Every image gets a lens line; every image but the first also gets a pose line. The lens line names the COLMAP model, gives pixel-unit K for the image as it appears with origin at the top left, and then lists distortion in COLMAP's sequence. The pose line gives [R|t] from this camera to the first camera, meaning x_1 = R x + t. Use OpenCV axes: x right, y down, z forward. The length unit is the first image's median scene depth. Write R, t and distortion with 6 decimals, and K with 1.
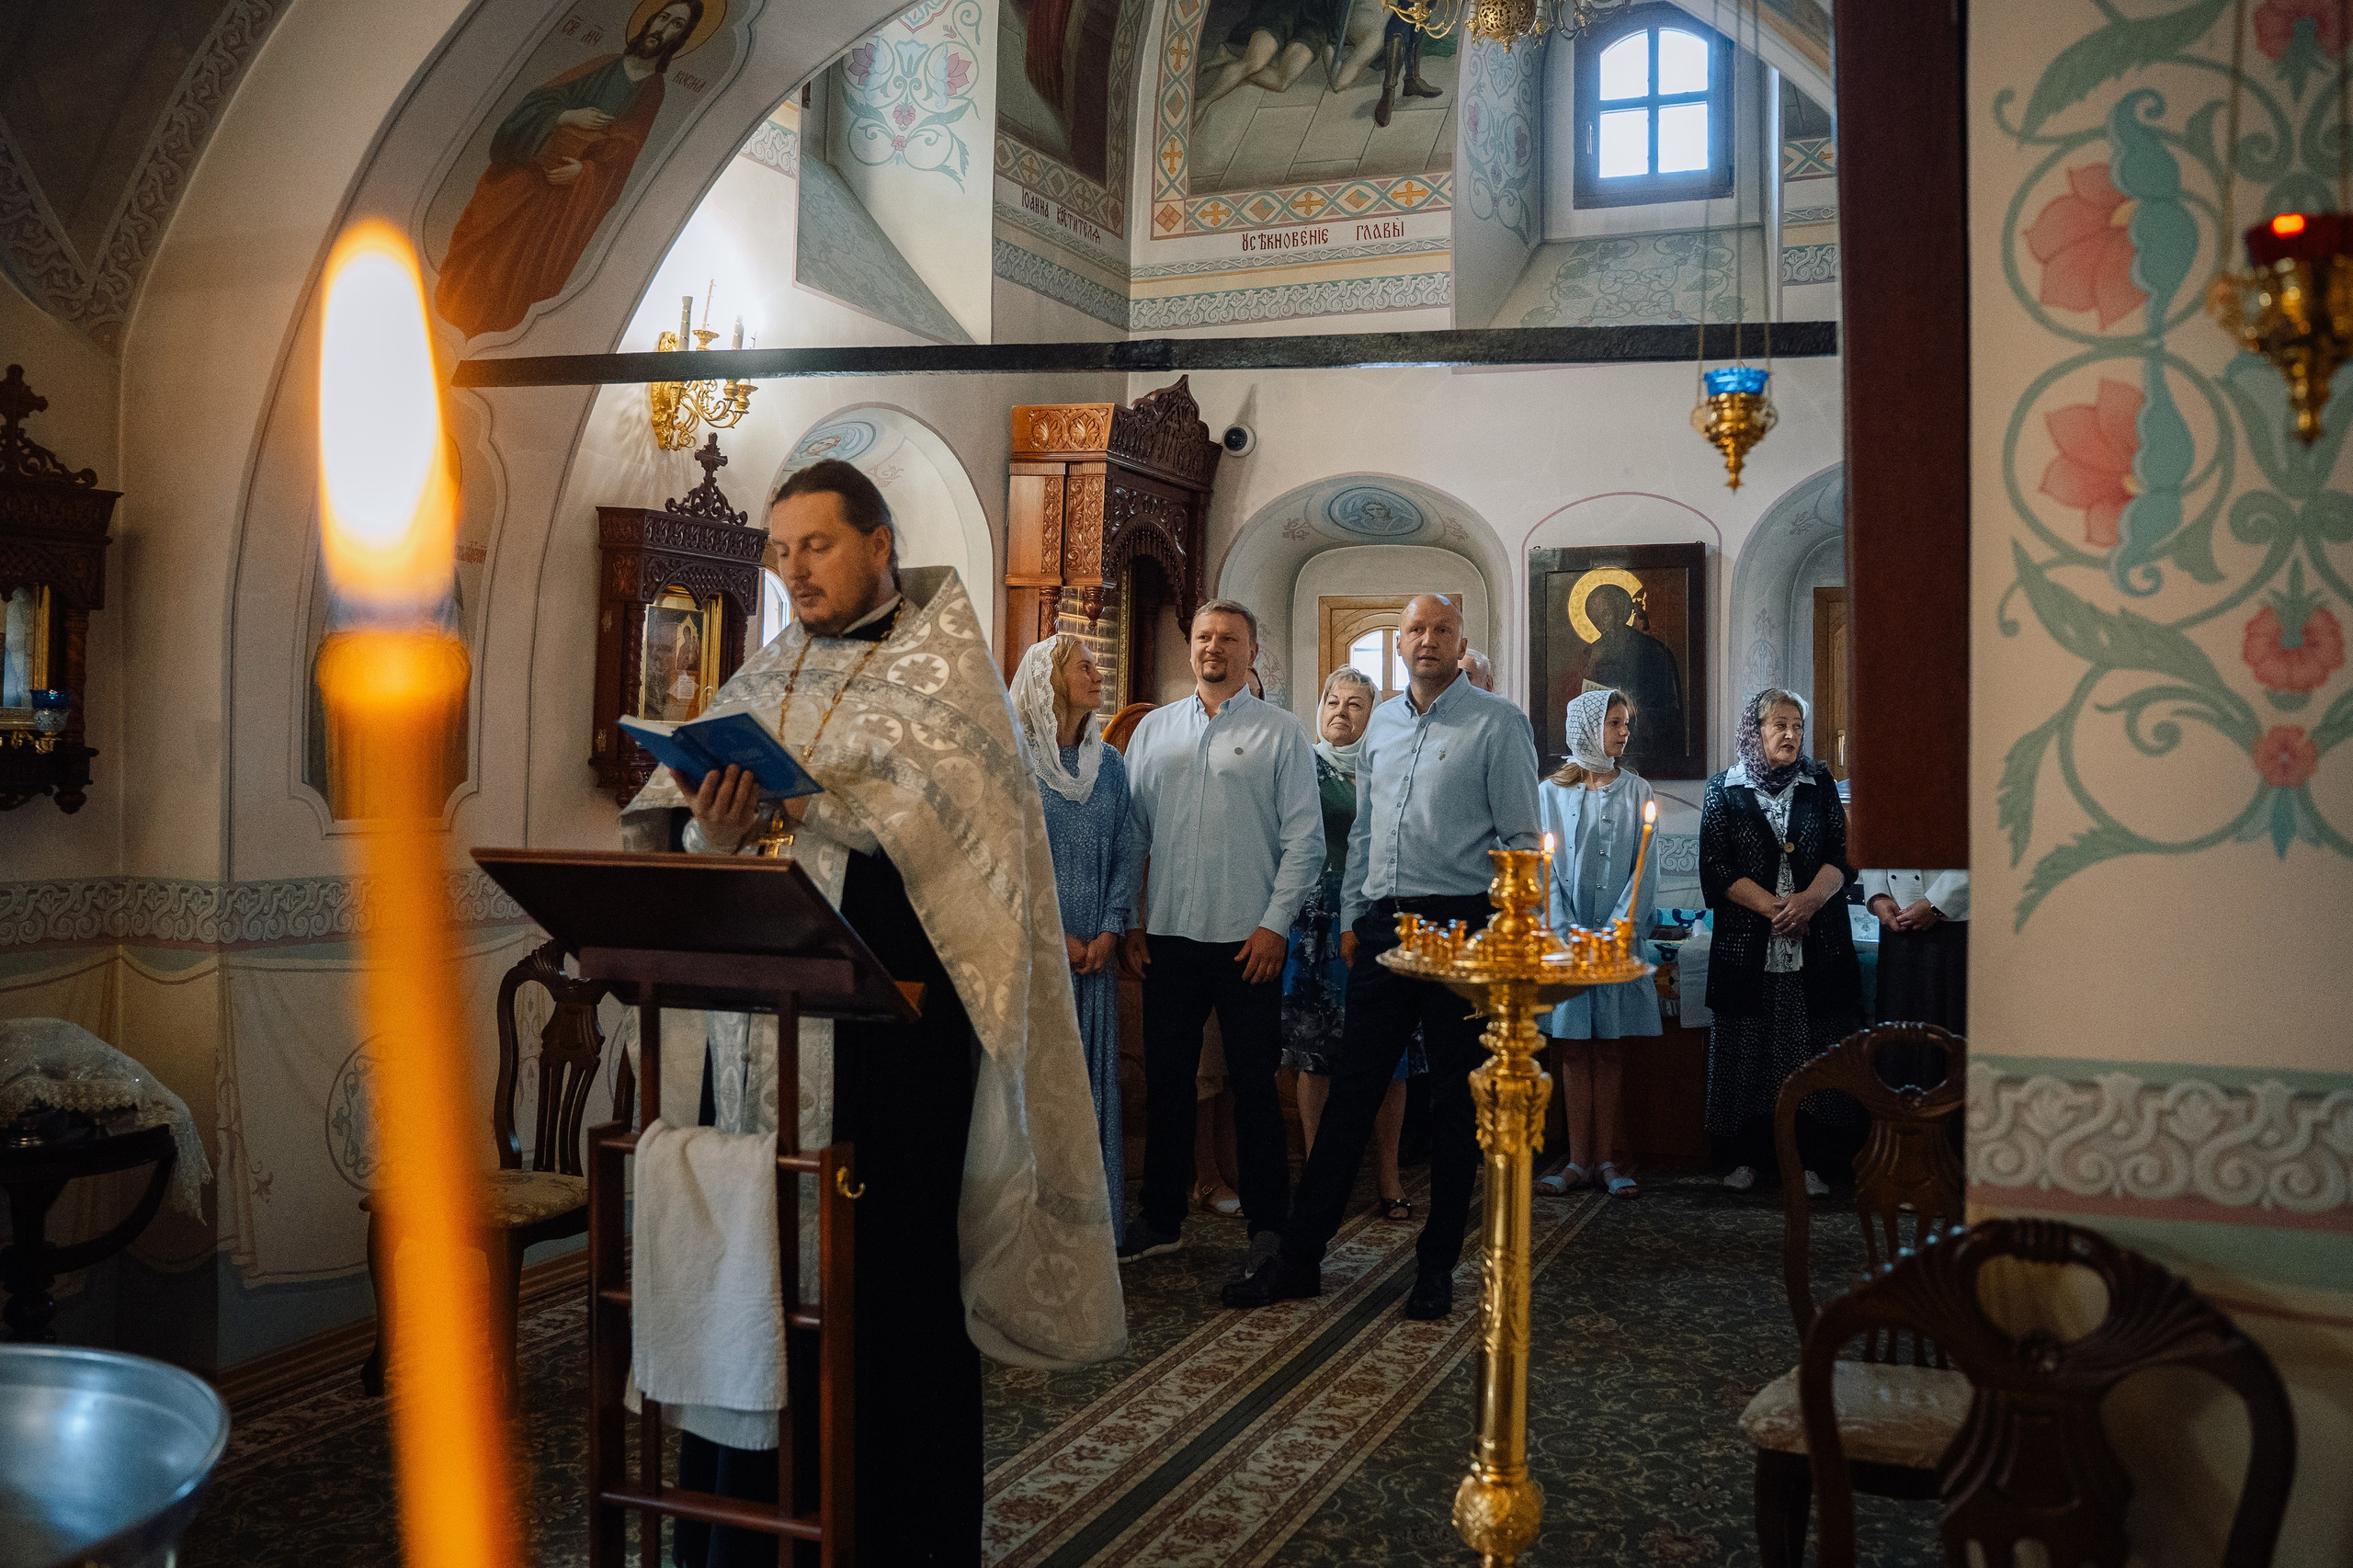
lens RADIAL K [[1982.0, 0, 1176.5], [0, 1982.0, 784.0], [0, 0, 1]] dist [-0.071788, -0.001507]
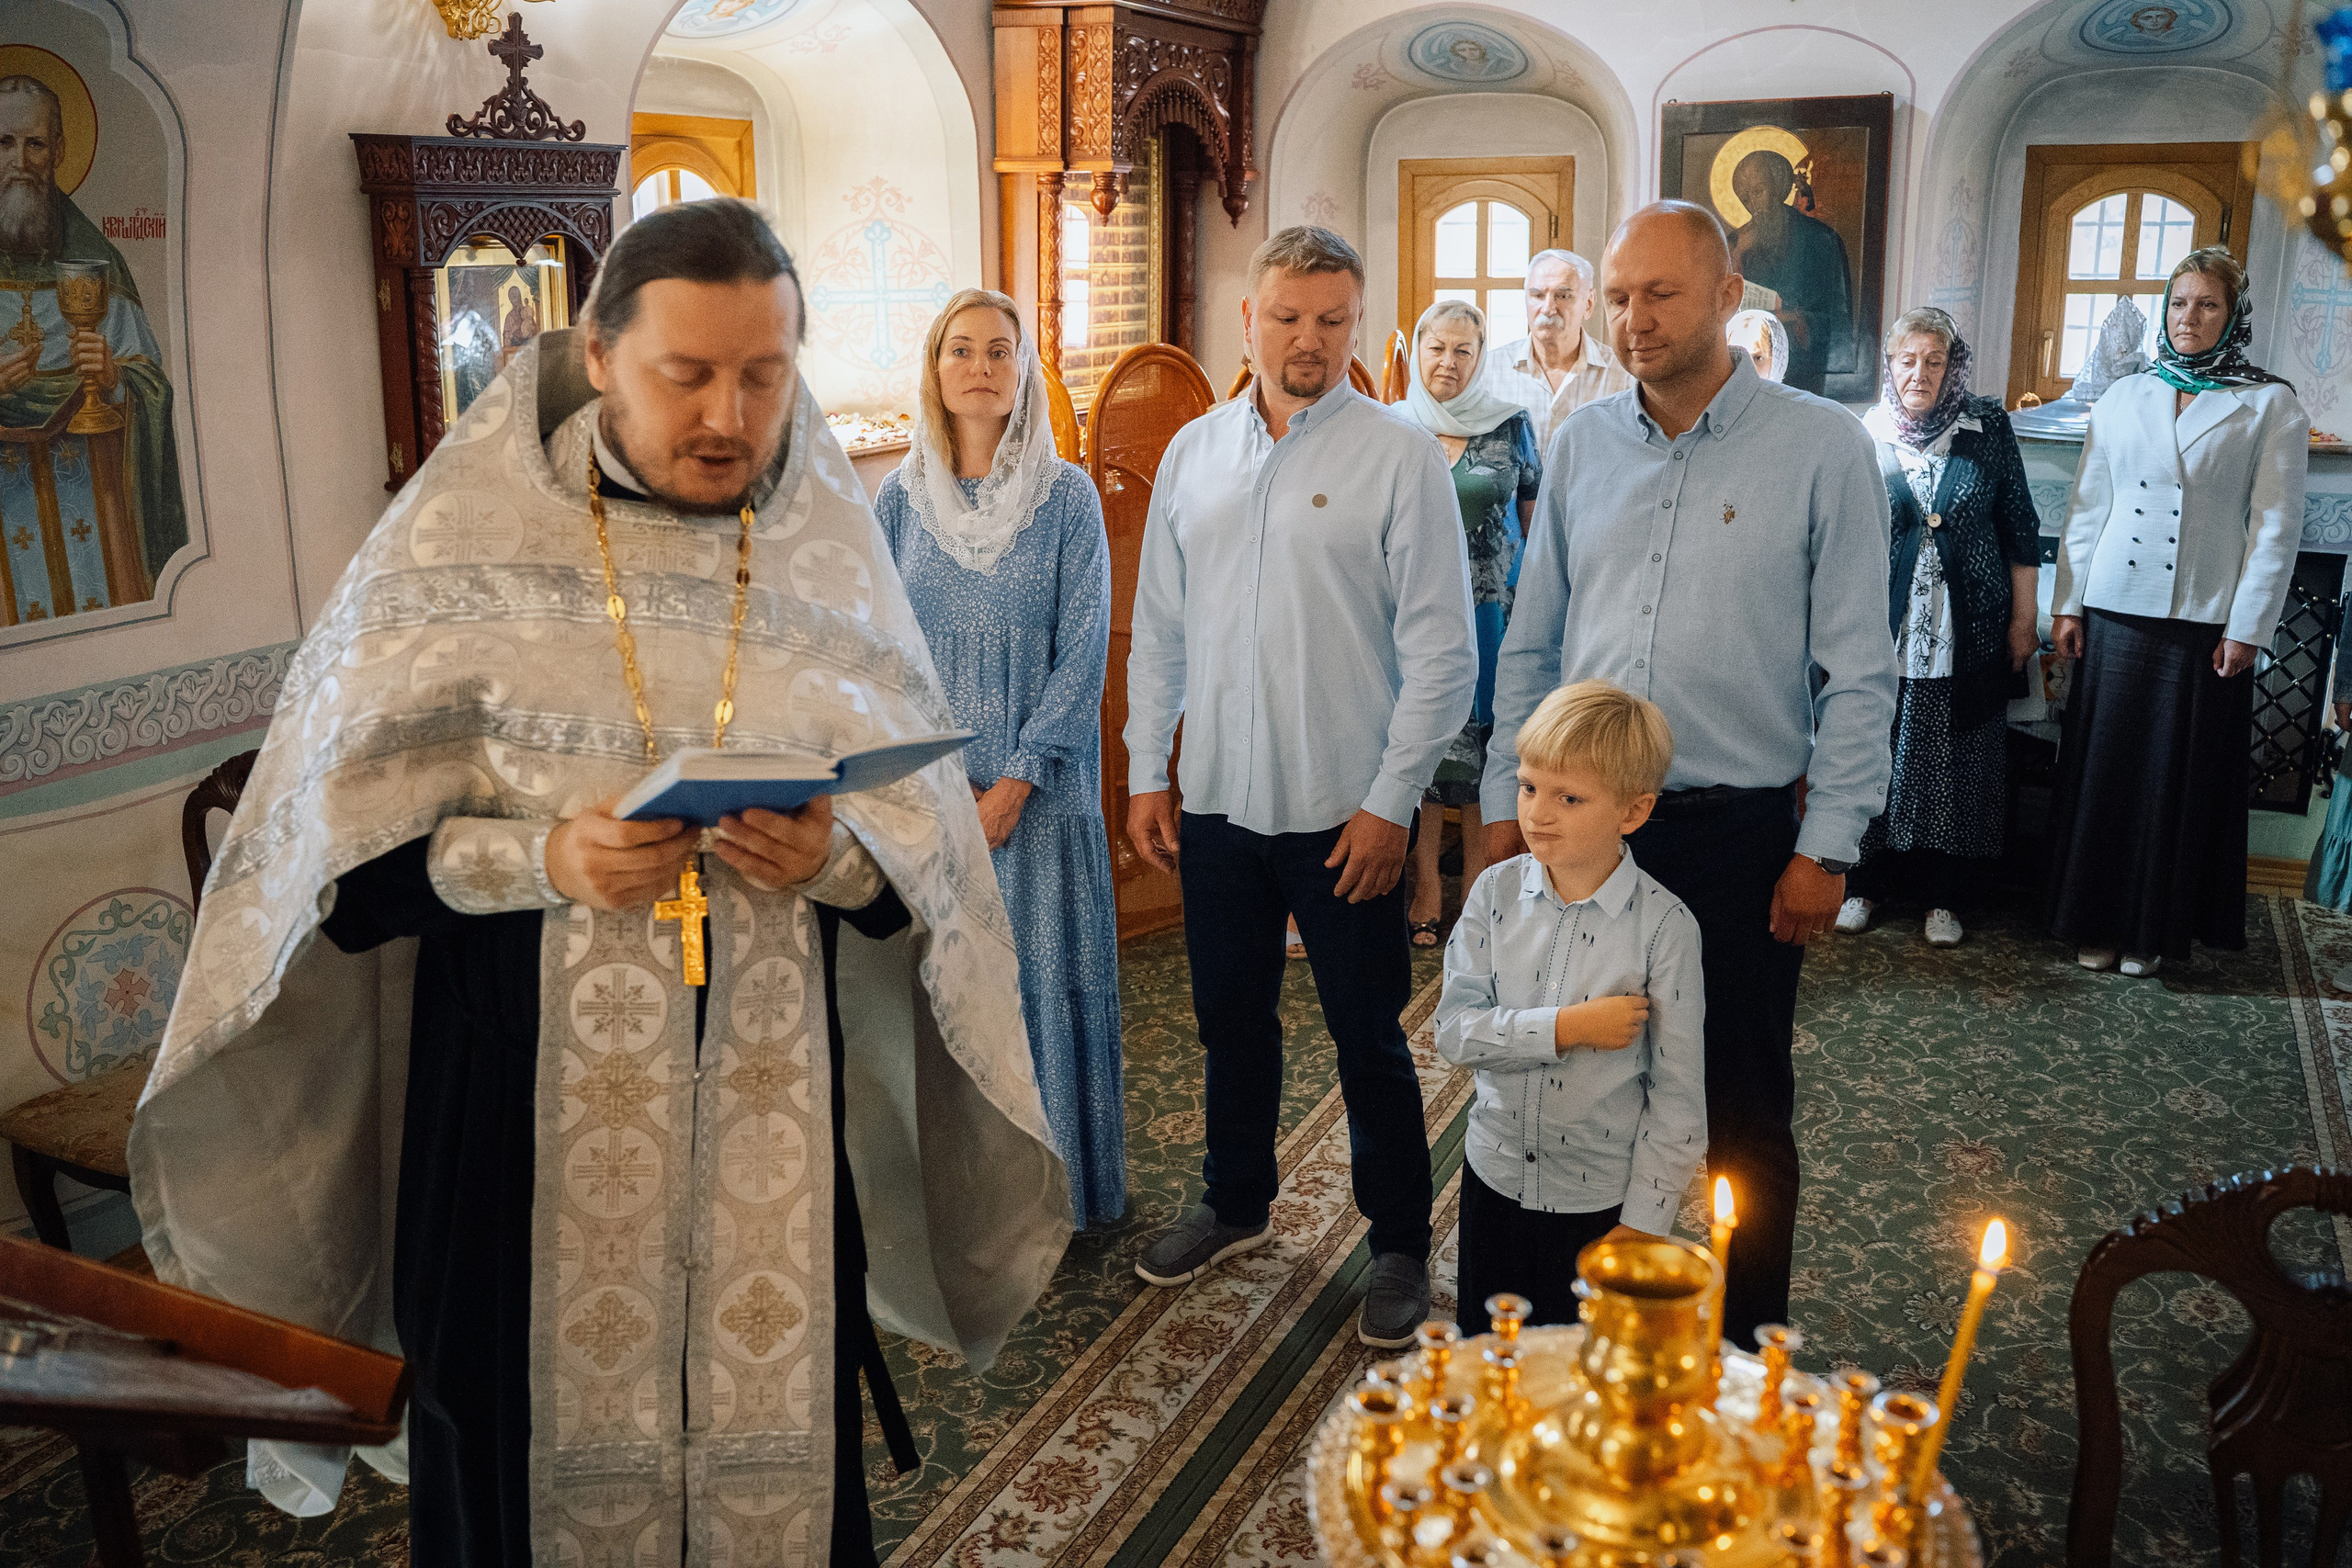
lens RADIAL K [[1899.1, 0, 1176.0], [0, 1899.1, 784.0], [0, 0, 1]] dist [-0.098059, 0.073905]
pose [[0.997804, -0.008875, -0.065632, 0.034488], [0.025326, 0.966797, 0.254287, -0.054078], [0.061196, -0.255391, 0.964899, 0.217668]]
